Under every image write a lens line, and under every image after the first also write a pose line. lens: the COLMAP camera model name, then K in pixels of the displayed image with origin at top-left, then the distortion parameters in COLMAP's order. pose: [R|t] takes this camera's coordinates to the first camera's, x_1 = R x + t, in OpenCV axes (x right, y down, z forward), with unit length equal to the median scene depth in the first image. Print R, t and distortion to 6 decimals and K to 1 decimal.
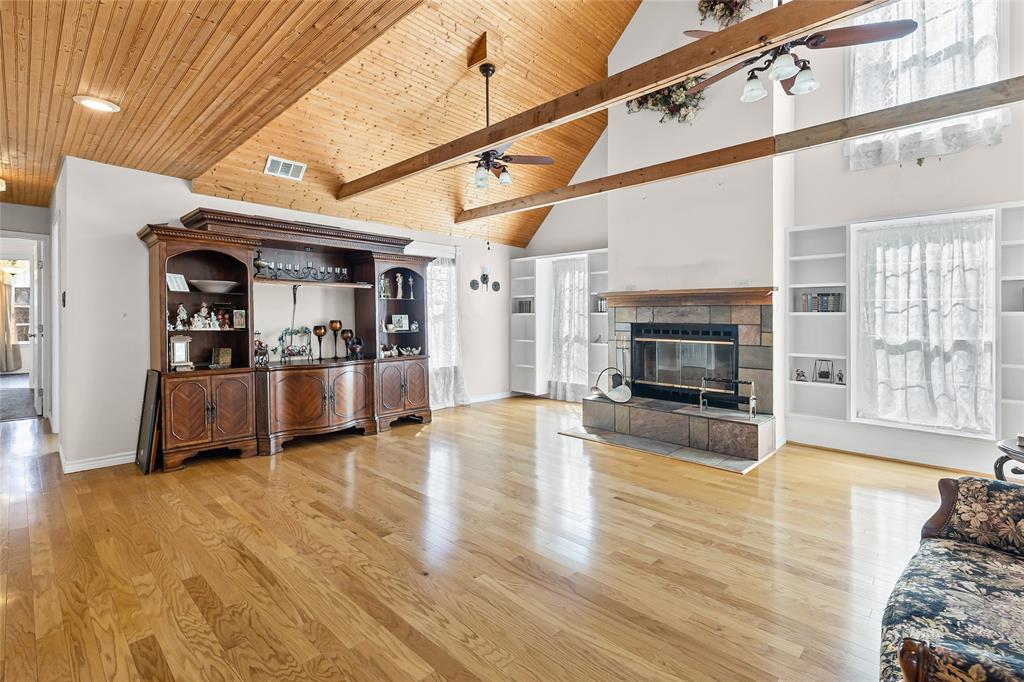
lens RADIAL K [[465.5, 0, 493.1], [0, 465.5, 323.2], [0, 0, 1]] dist [0.005828, -0.001849]
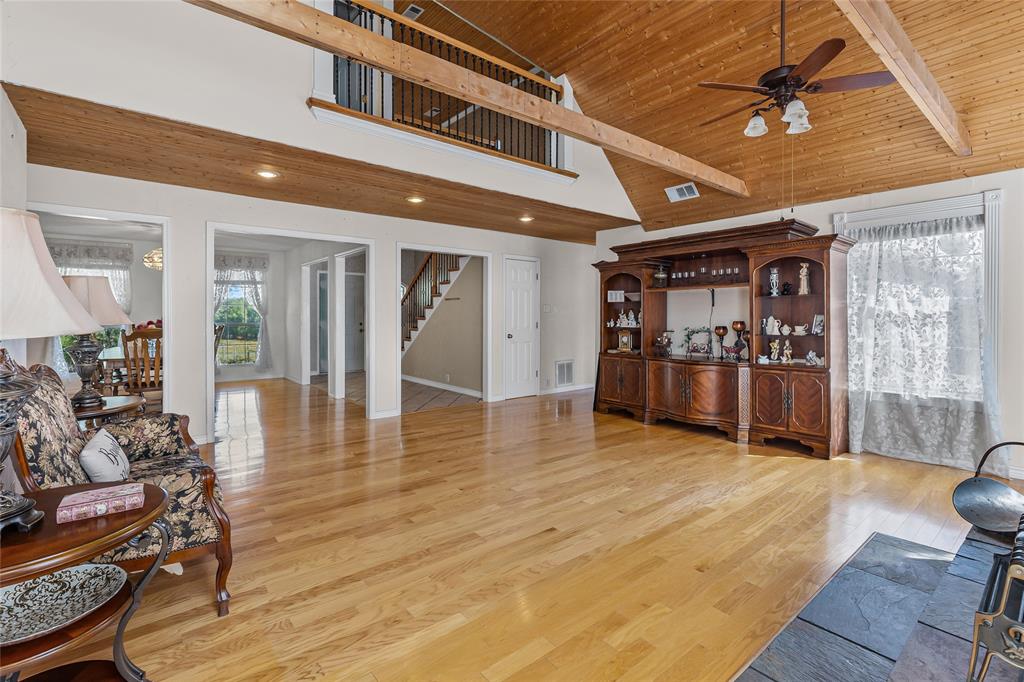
lens RADIAL K [[465.5, 0, 523.6], [0, 465.5, 316.8], [0, 0, 1]] dist [0.005828, -0.001849]
pose [[-0.080020, -0.008499, -0.996757, 0.772881], [-0.014102, 0.999873, -0.007393, -0.001317], [0.996694, 0.013464, -0.080129, 0.702107]]
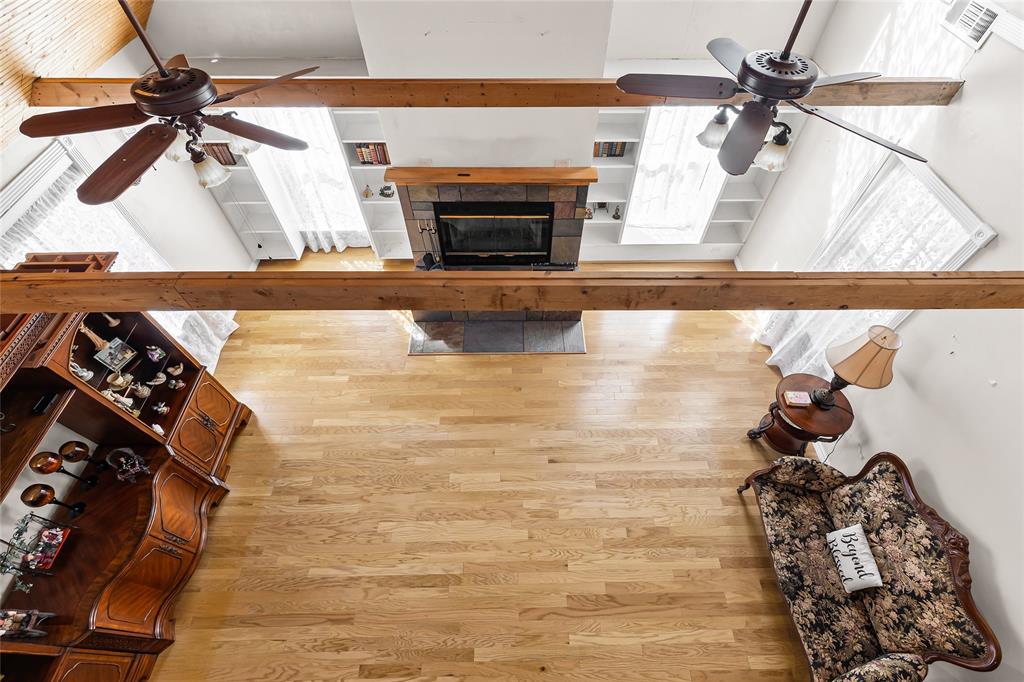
lens RADIAL K [[465.5, 0, 516.6], [0, 465.5, 351.0], [0, 0, 1]] dist [0.005828, -0.001849]
pose [[0.696669, -0.579979, 0.422228, -0.116011], [0.018858, 0.603161, 0.797396, -0.582273], [-0.717145, -0.547559, 0.431141, 0.471990]]
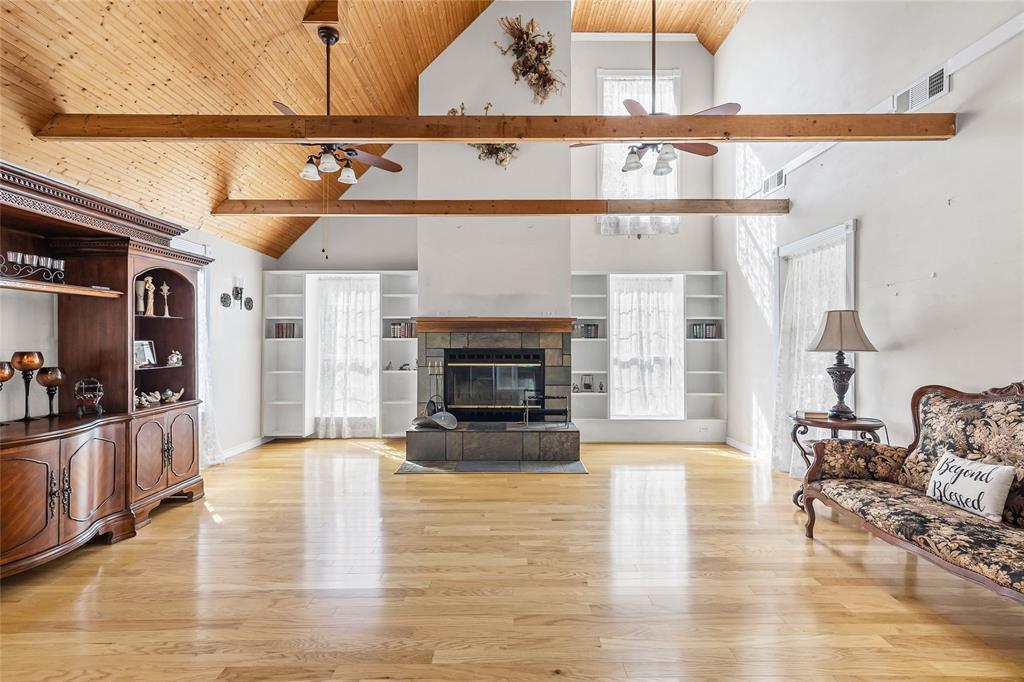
lens RADIAL K [[465.5, 0, 503.0], [0, 465.5, 334.9], [0, 0, 1]] dist [0.005828, -0.001849]
pose [[0.714211, 0.007654, 0.699889, -0.368449], [0.012530, 0.999640, -0.023718, -0.005208], [-0.699819, 0.025709, 0.713858, 0.237540]]
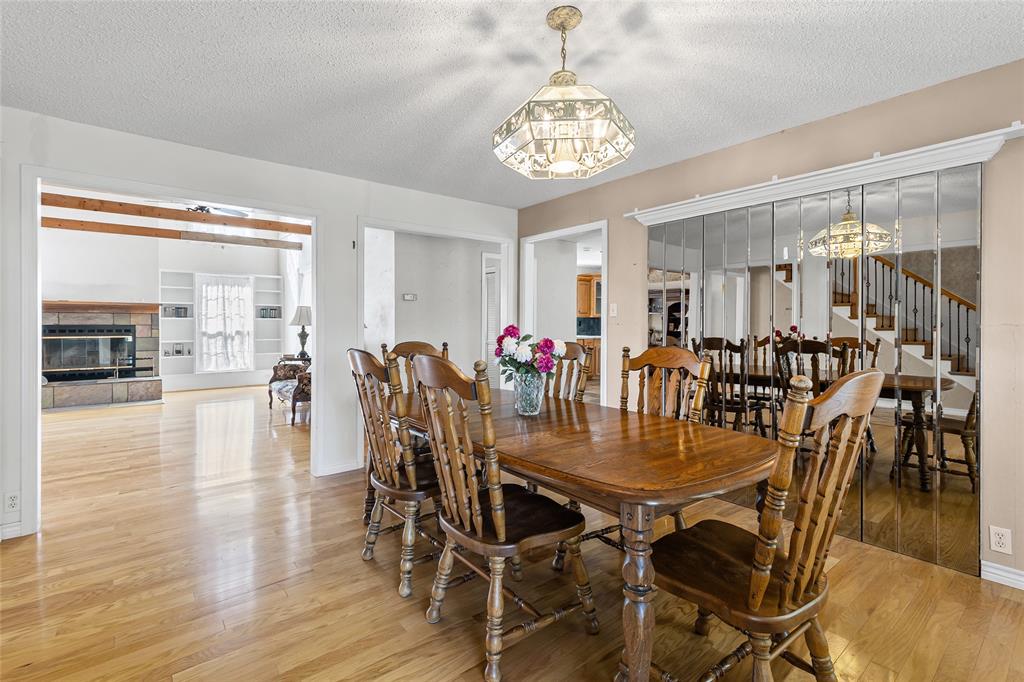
lens RADIAL K [[465.5, 0, 513.8], [0, 465.5, 324.8], [0, 0, 1]] dist [0.005828, -0.001849]
pose [[0.101541, -0.013197, 0.994744, -0.967008], [0.008589, 0.999886, 0.012388, -0.006156], [-0.994794, 0.007286, 0.101642, -0.484105]]
